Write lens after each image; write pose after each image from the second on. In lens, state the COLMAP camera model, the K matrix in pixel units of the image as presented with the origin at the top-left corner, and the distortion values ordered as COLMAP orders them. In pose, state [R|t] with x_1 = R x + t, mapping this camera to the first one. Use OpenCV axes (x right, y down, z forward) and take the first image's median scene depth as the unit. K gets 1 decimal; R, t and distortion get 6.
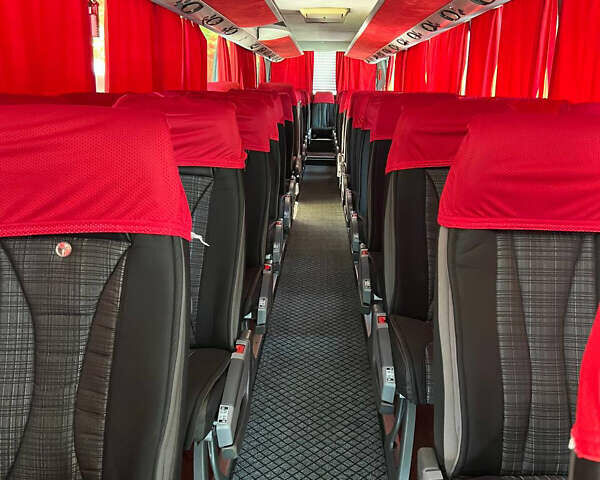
lens RADIAL K [[616.6, 0, 308.4], [0, 616.6, 240.1], [0, 0, 1]] dist [0.103360, -0.223935]
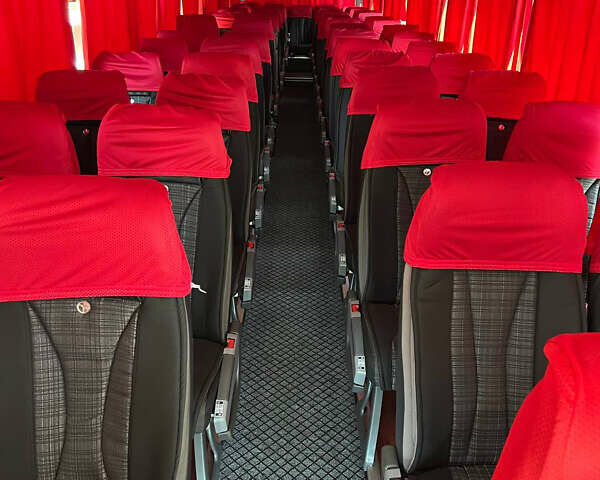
lens RADIAL K [[627.9, 0, 300.0], [0, 627.9, 240.0], [0, 0, 1]] dist [0.148212, -0.362776]
pose [[0.999712, -0.006965, 0.022982, -0.010025], [0.002669, 0.983316, 0.181888, -0.281409], [-0.023865, -0.181774, 0.983051, -0.142195]]
